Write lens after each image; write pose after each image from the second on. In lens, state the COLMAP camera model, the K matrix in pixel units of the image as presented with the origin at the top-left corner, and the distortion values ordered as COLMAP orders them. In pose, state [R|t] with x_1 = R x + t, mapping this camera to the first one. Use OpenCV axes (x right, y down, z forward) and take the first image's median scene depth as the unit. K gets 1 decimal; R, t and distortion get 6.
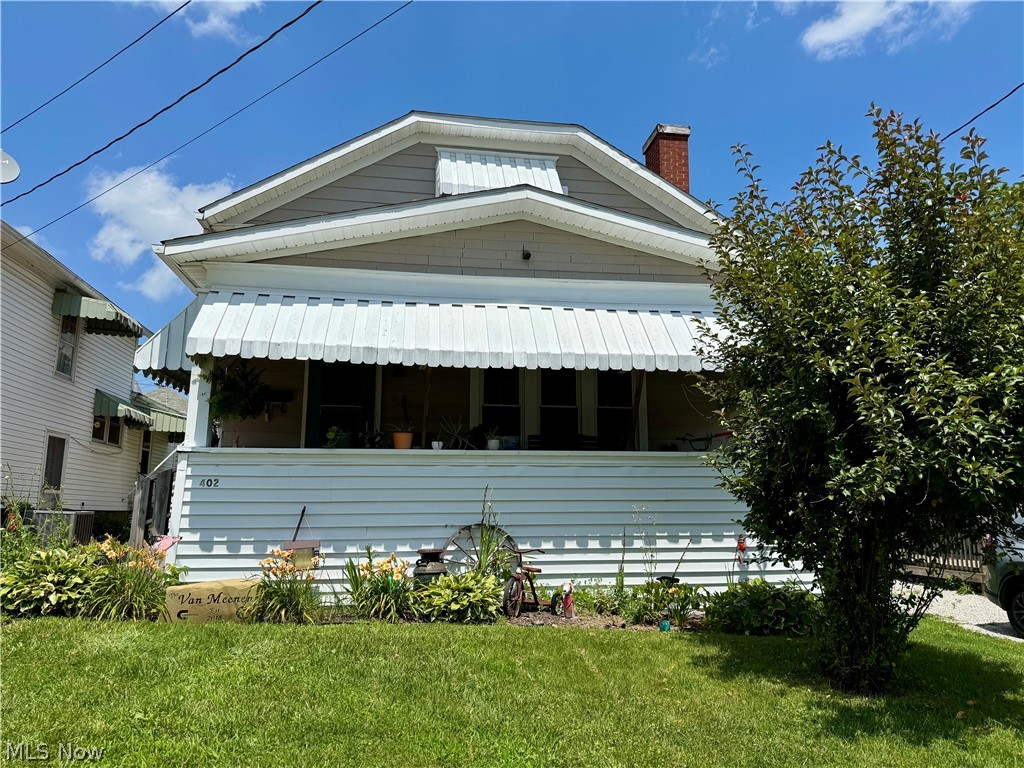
lens RADIAL K [[725.4, 0, 512.7], [0, 725.4, 380.3], [0, 0, 1]] dist [0.056098, -0.071738]
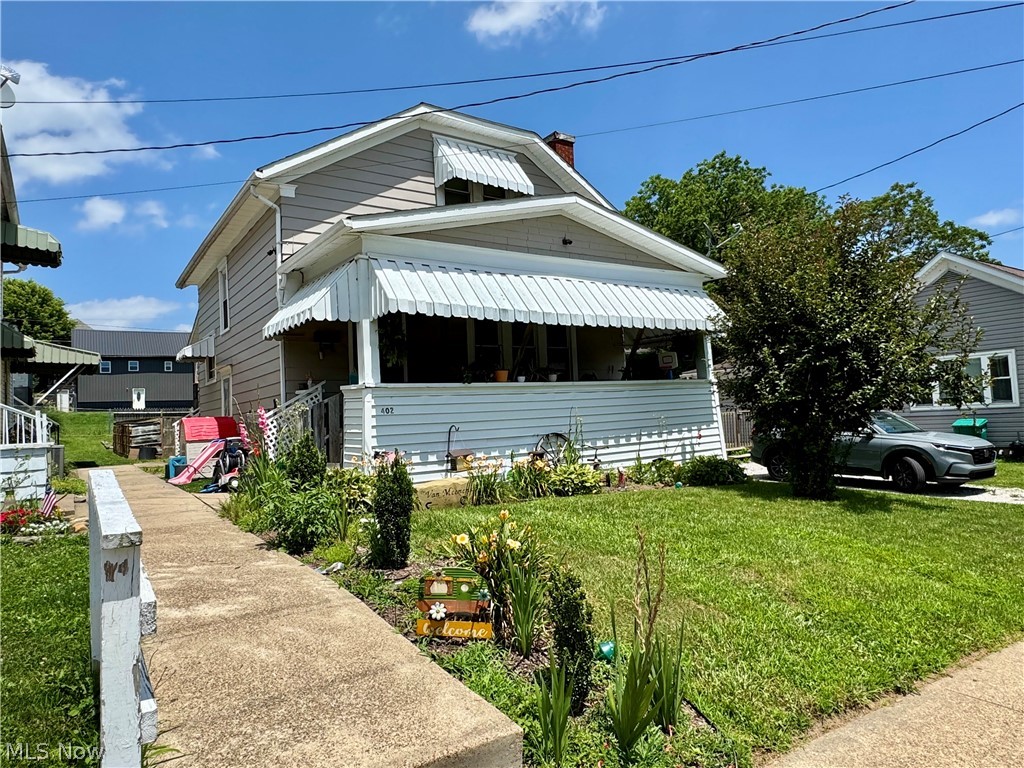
lens RADIAL K [[655.1, 0, 510.7], [0, 655.1, 379.8], [0, 0, 1]] dist [-0.003679, 0.001195]
pose [[0.896195, -0.016835, 0.443341, -0.685228], [-0.032196, 0.994177, 0.102835, -0.037714], [-0.442491, -0.106434, 0.890434, -0.112617]]
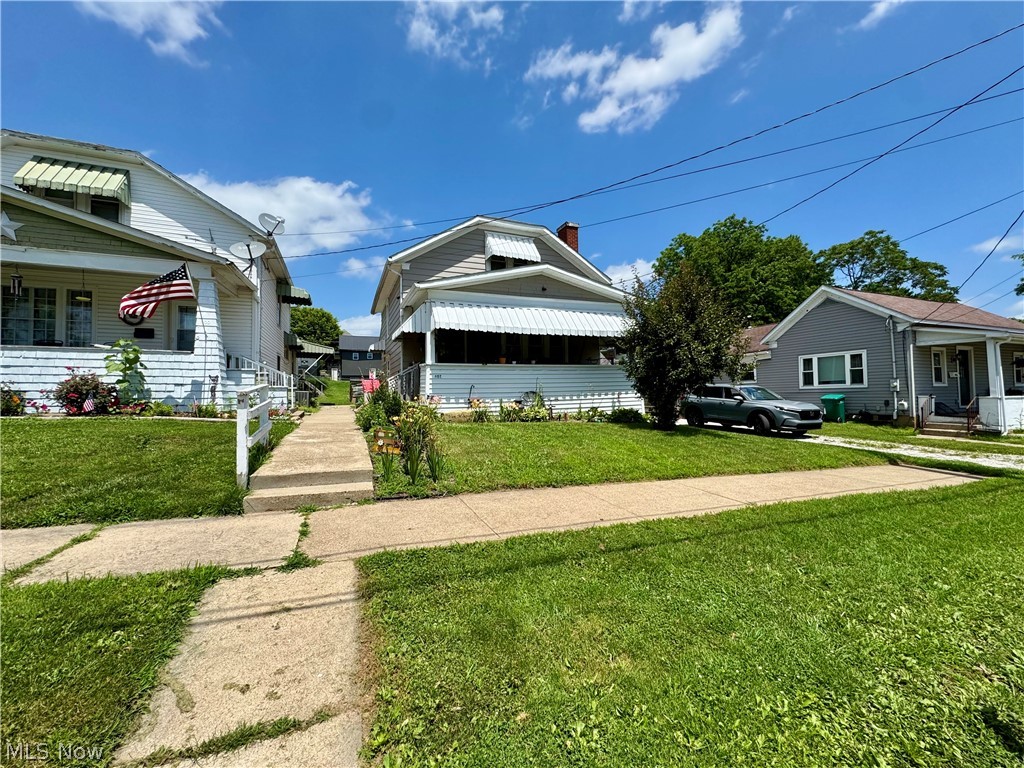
lens RADIAL K [[415.7, 0, 512.0], [0, 415.7, 384.3], [0, 0, 1]] dist [-0.006490, -0.000529]
pose [[0.969825, -0.010753, 0.243565, -0.488841], [-0.026551, 0.988426, 0.149360, -0.060193], [-0.242352, -0.151320, 0.958315, -0.478973]]
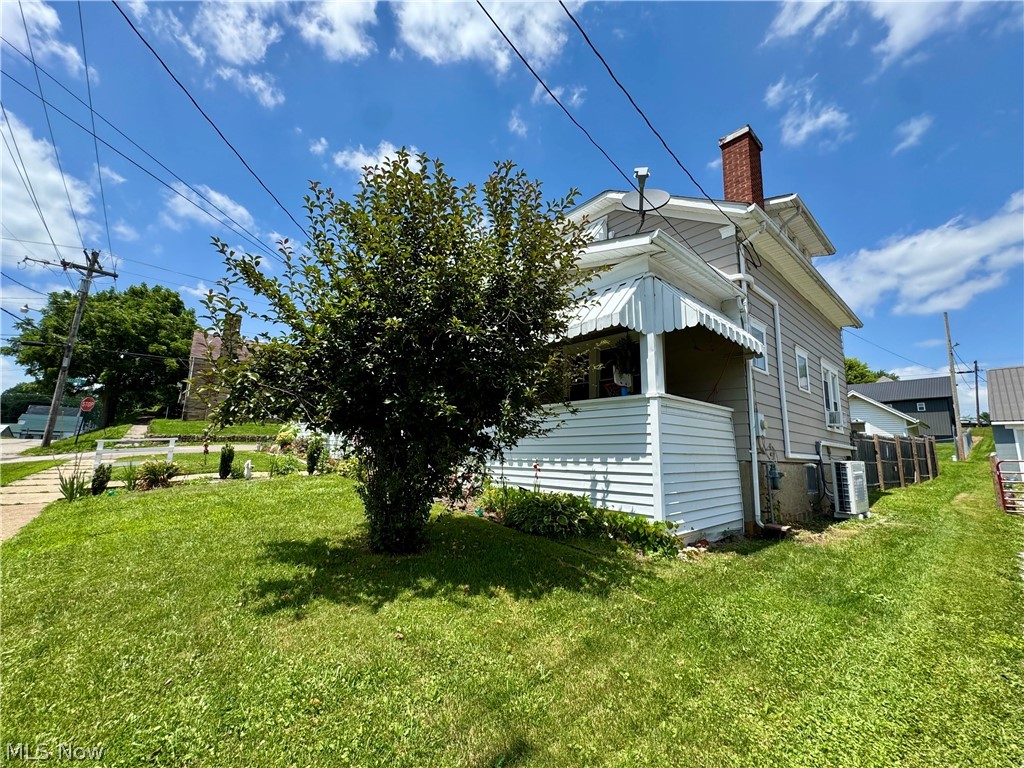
lens RADIAL K [[411.3, 0, 514.2], [0, 411.3, 384.2], [0, 0, 1]] dist [-0.003623, 0.000001]
pose [[0.548397, -0.126780, -0.826552, 0.895382], [0.123352, 0.989892, -0.069993, 0.112148], [0.827070, -0.063573, 0.558492, 0.499374]]
